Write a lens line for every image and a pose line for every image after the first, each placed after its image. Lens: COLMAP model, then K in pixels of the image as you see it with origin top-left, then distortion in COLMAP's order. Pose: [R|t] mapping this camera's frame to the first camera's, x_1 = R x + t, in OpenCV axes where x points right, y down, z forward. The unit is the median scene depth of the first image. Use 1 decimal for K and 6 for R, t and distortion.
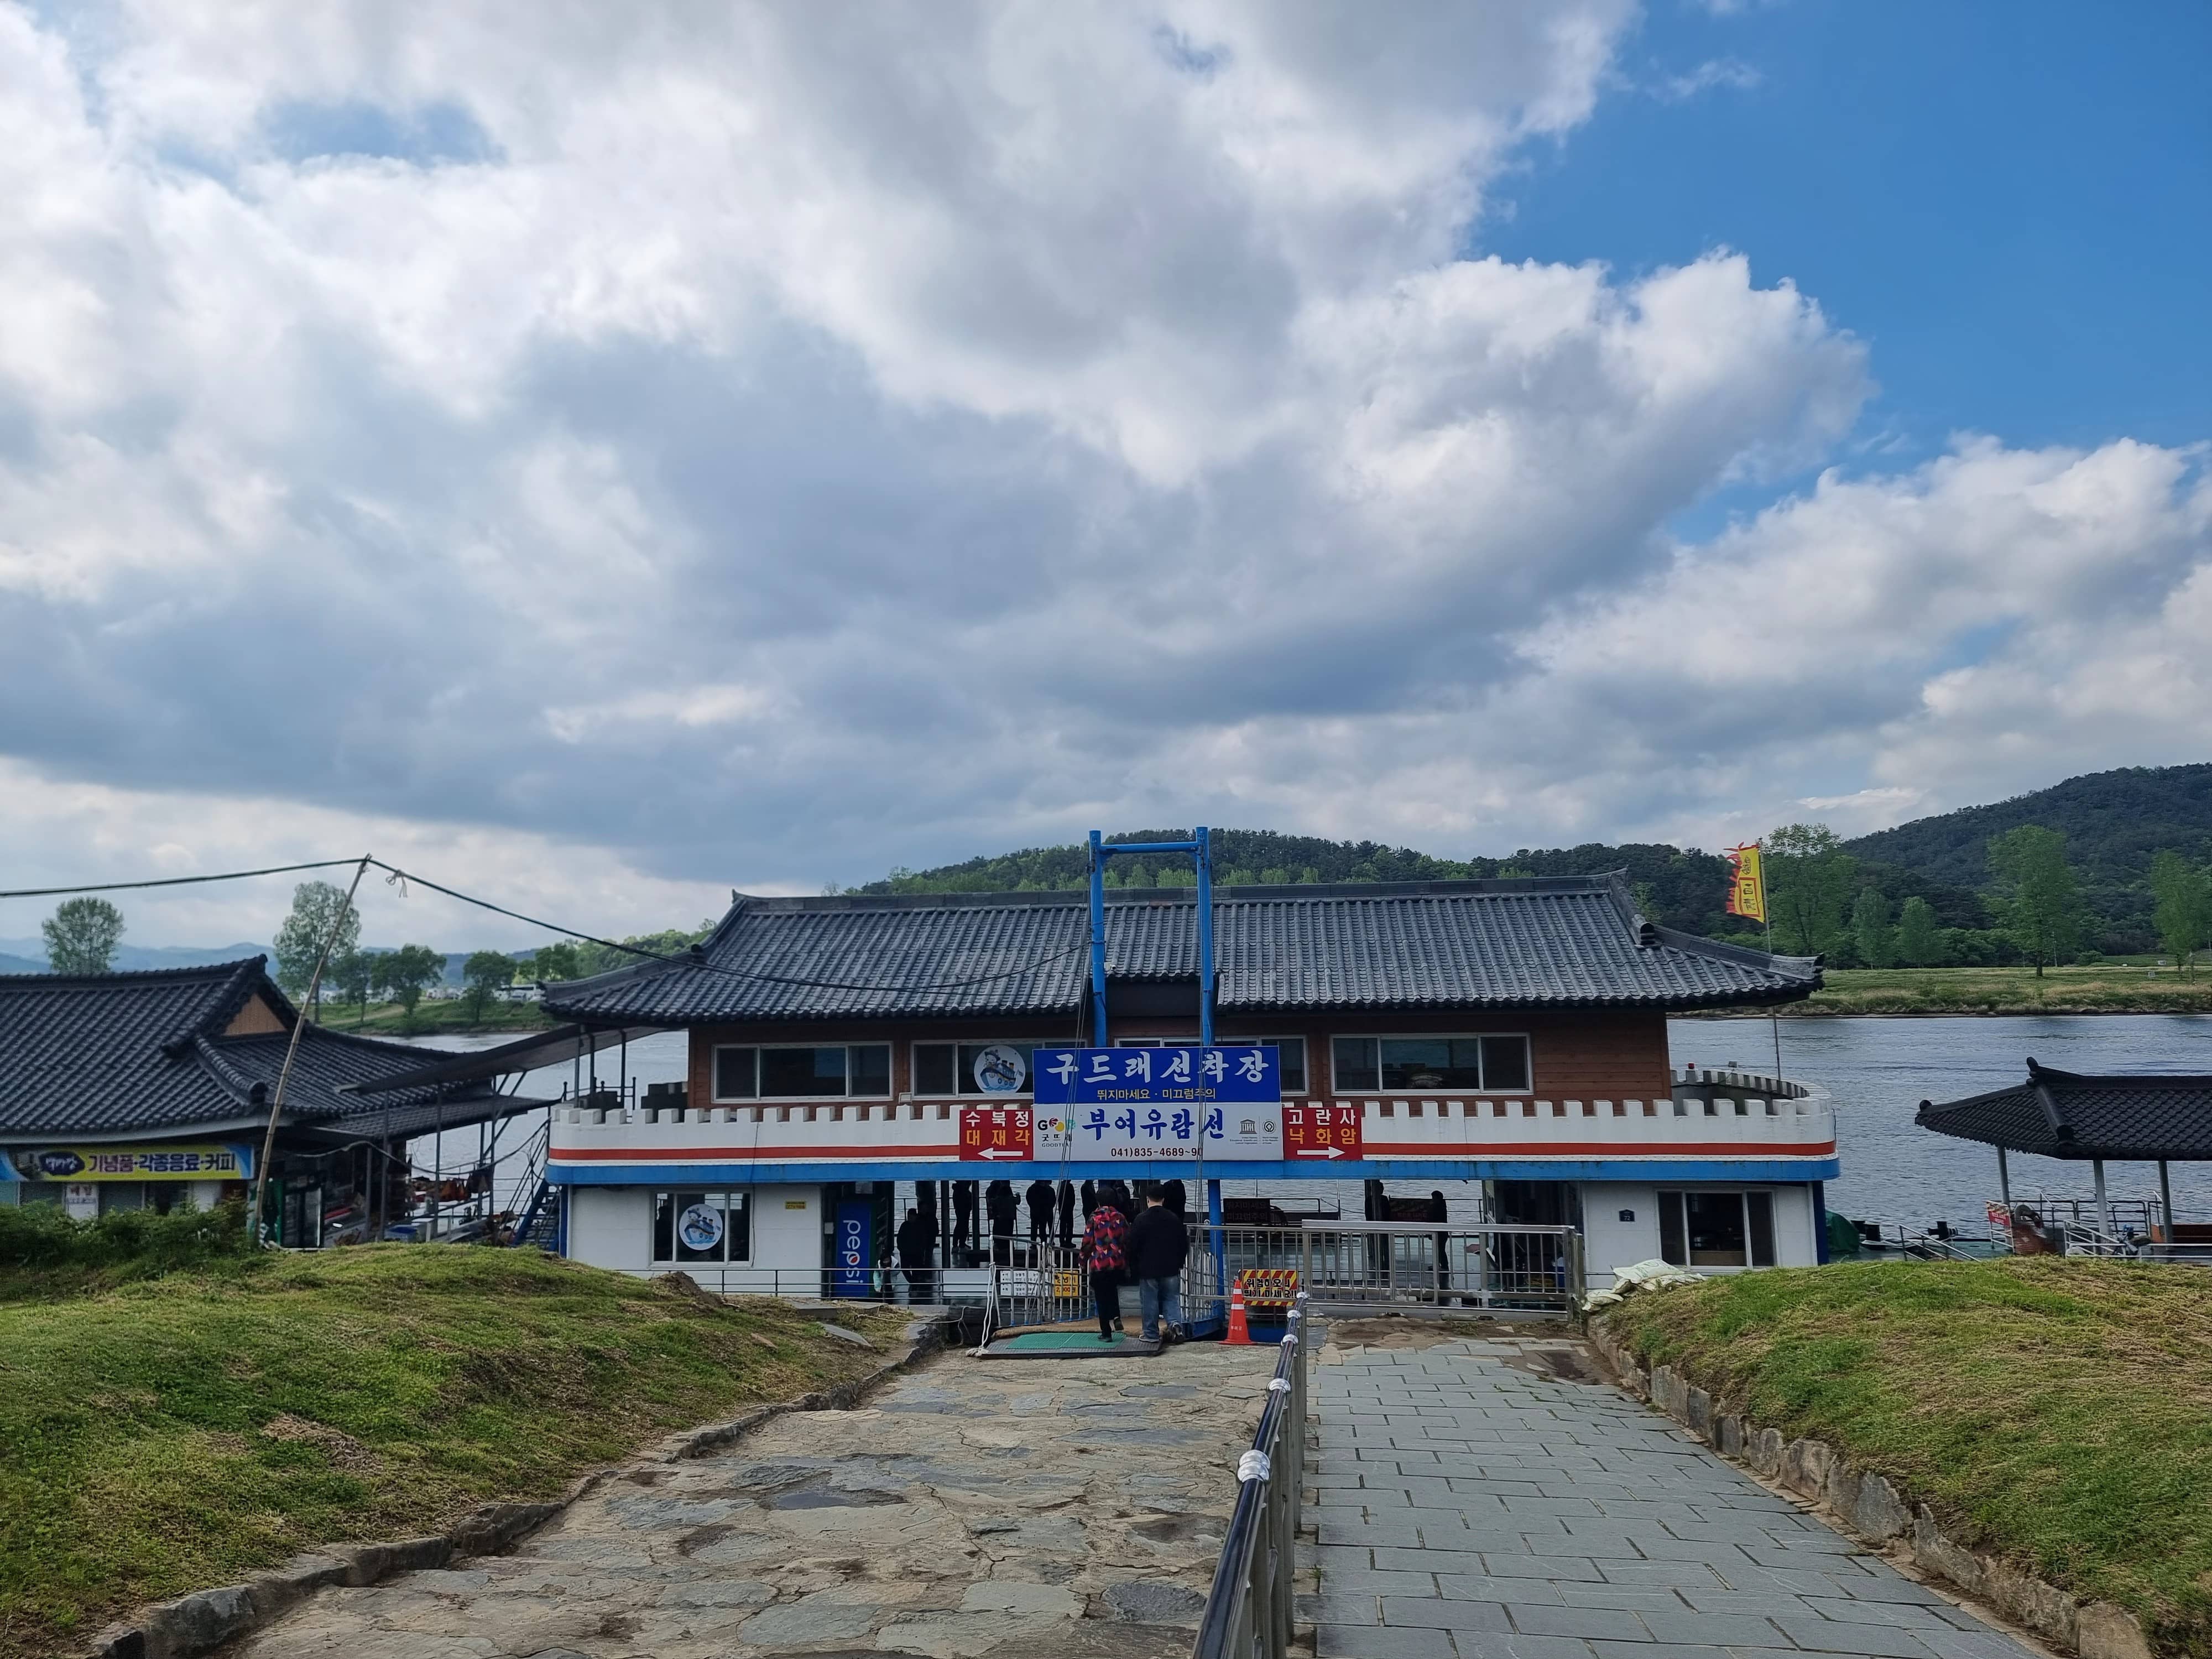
lens RADIAL K [[1474.9, 0, 1091.3], [0, 1474.9, 820.0], [0, 0, 1]] dist [0.069556, -0.009016]
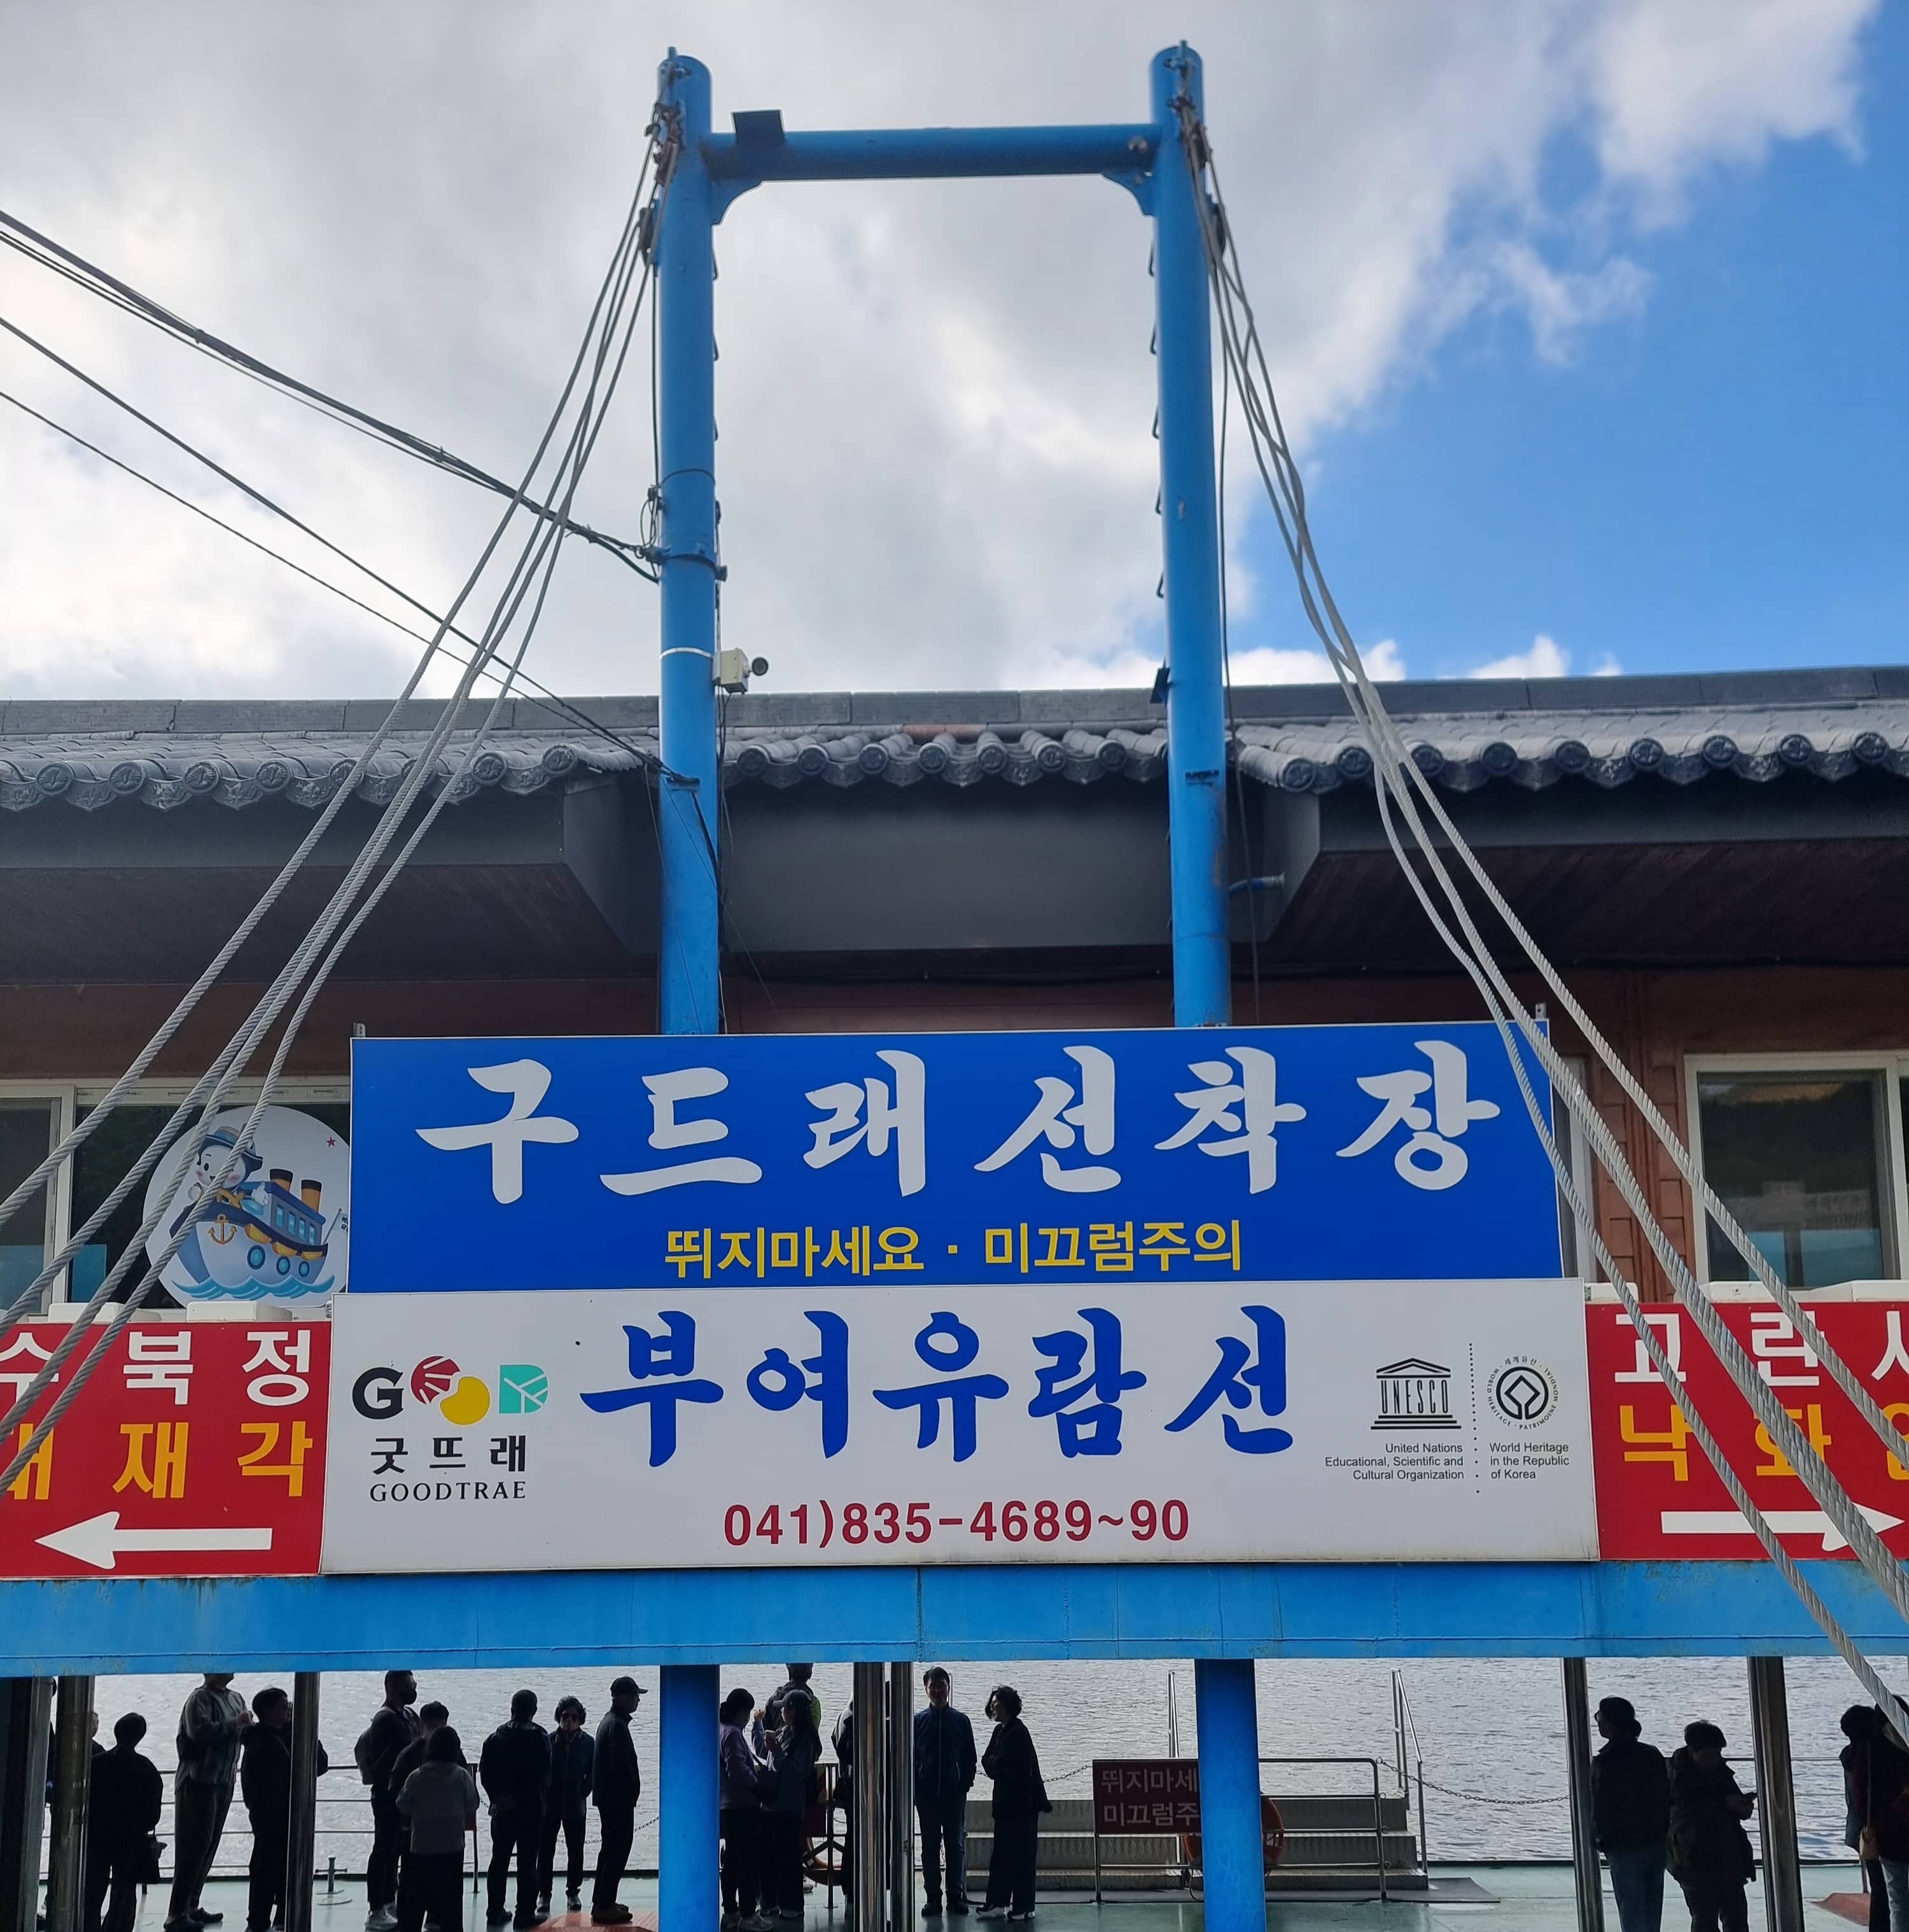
lens RADIAL K [[1783.0, 0, 948.2], [0, 1783.0, 1272.3], [0, 0, 1]] dist [0.077370, -0.017865]
pose [[0.995618, 0.019796, 0.091394, 0.020595], [-0.016897, 0.999333, -0.032387, 0.196683], [-0.091974, 0.030701, 0.995288, 0.753847]]
